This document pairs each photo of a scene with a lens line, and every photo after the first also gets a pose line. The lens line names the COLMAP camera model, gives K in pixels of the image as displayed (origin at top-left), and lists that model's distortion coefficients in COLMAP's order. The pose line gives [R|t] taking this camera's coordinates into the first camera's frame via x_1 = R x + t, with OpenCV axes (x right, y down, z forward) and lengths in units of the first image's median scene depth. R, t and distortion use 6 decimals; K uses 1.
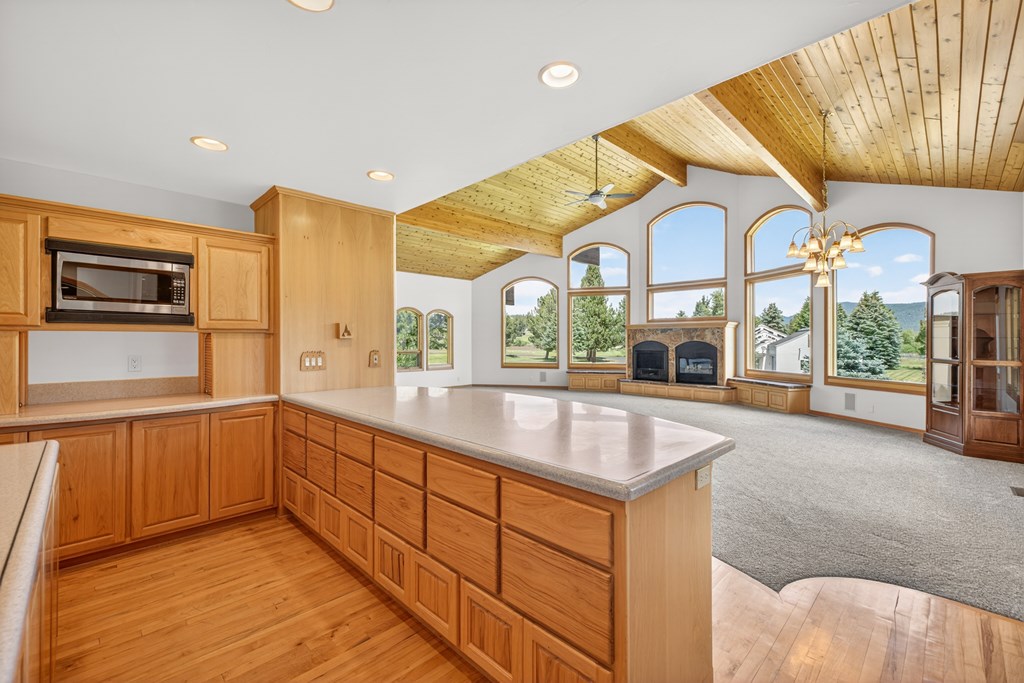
lens RADIAL K [[431.0, 0, 516.3], [0, 431.0, 340.5], [0, 0, 1]] dist [0.013725, -0.001717]
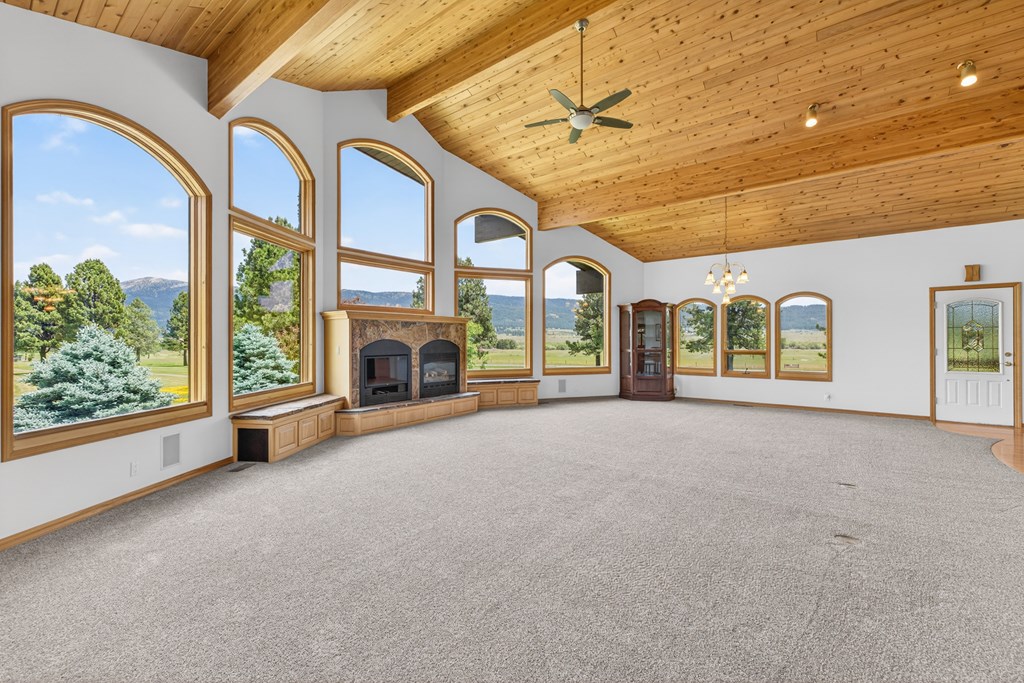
lens RADIAL K [[431.0, 0, 510.3], [0, 431.0, 335.0], [0, 0, 1]] dist [0.013725, -0.001717]
pose [[-0.111753, 0.011441, 0.993670, -0.359016], [0.001198, 0.999935, -0.011379, 0.001849], [-0.993735, -0.000081, -0.111759, 0.950767]]
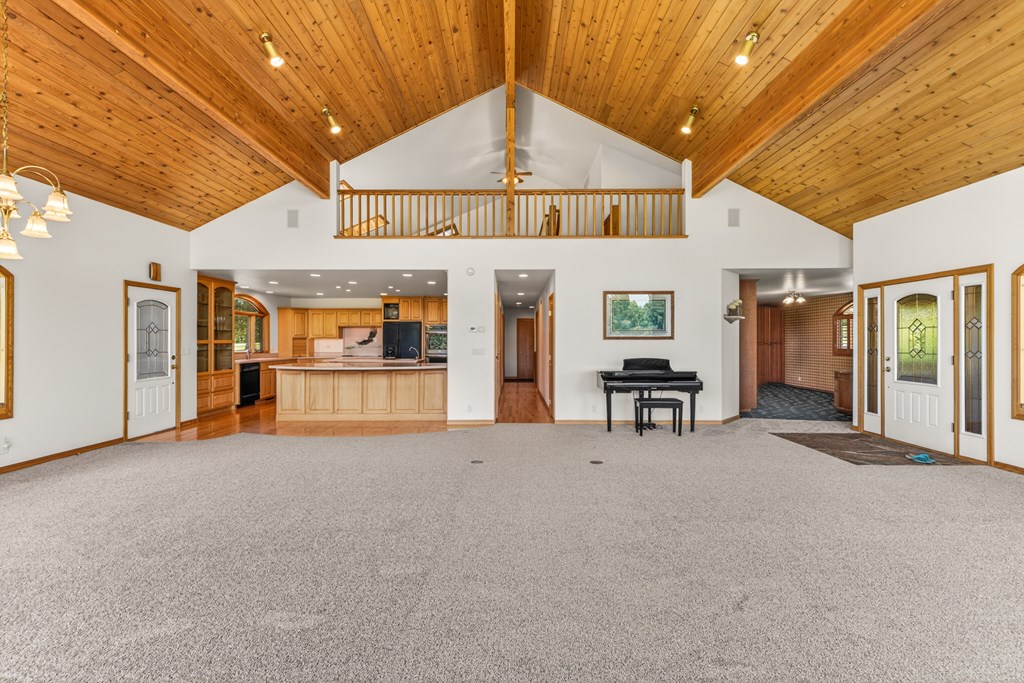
lens RADIAL K [[431.0, 0, 506.8], [0, 431.0, 342.1], [0, 0, 1]] dist [0.013725, -0.001717]
pose [[-0.714925, 0.003923, -0.699190, 0.313568], [0.002494, 0.999992, 0.003062, -0.000143], [0.699197, 0.000445, -0.714929, 0.969503]]
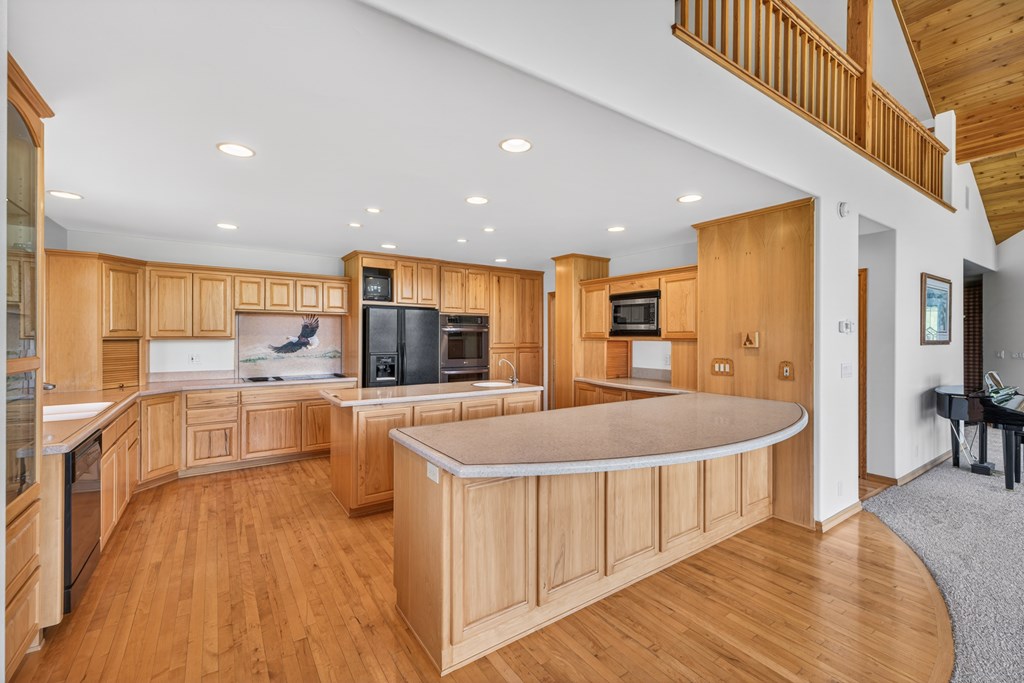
lens RADIAL K [[431.0, 0, 507.5], [0, 431.0, 342.7], [0, 0, 1]] dist [0.013725, -0.001717]
pose [[-0.187104, 0.016758, -0.982197, 0.257762], [-0.000025, 0.999854, 0.017064, -0.012054], [0.982340, 0.003217, -0.187076, 0.233719]]
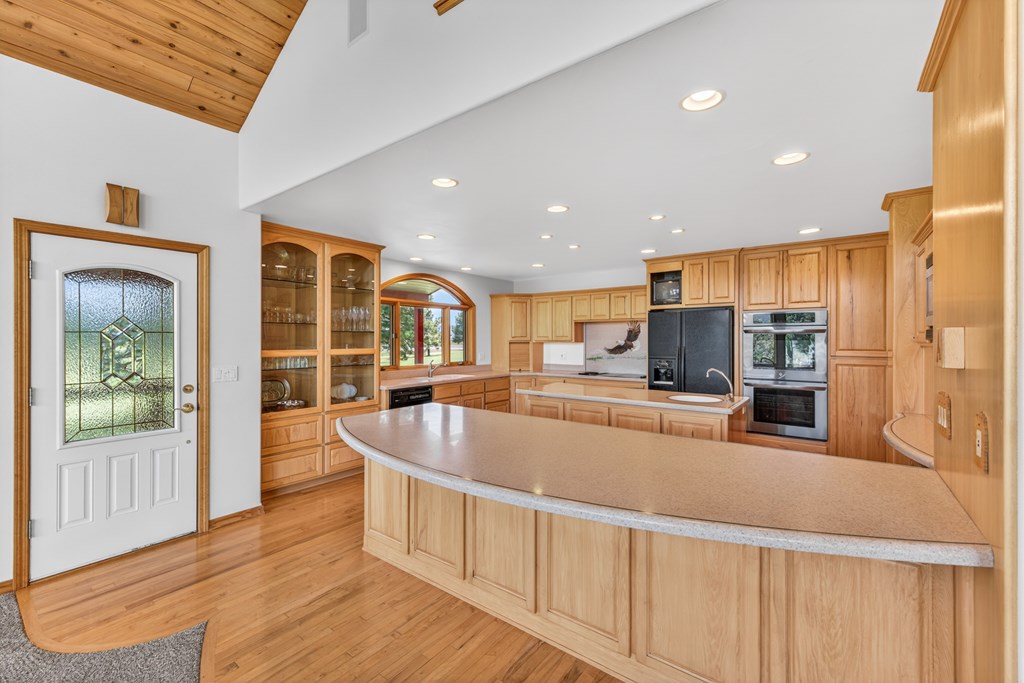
lens RADIAL K [[431.0, 0, 513.4], [0, 431.0, 342.2], [0, 0, 1]] dist [0.013725, -0.001717]
pose [[-0.990132, 0.003461, -0.140098, 0.018482], [0.002919, 0.999987, 0.004070, -0.010819], [0.140110, 0.003621, -0.990129, 0.484913]]
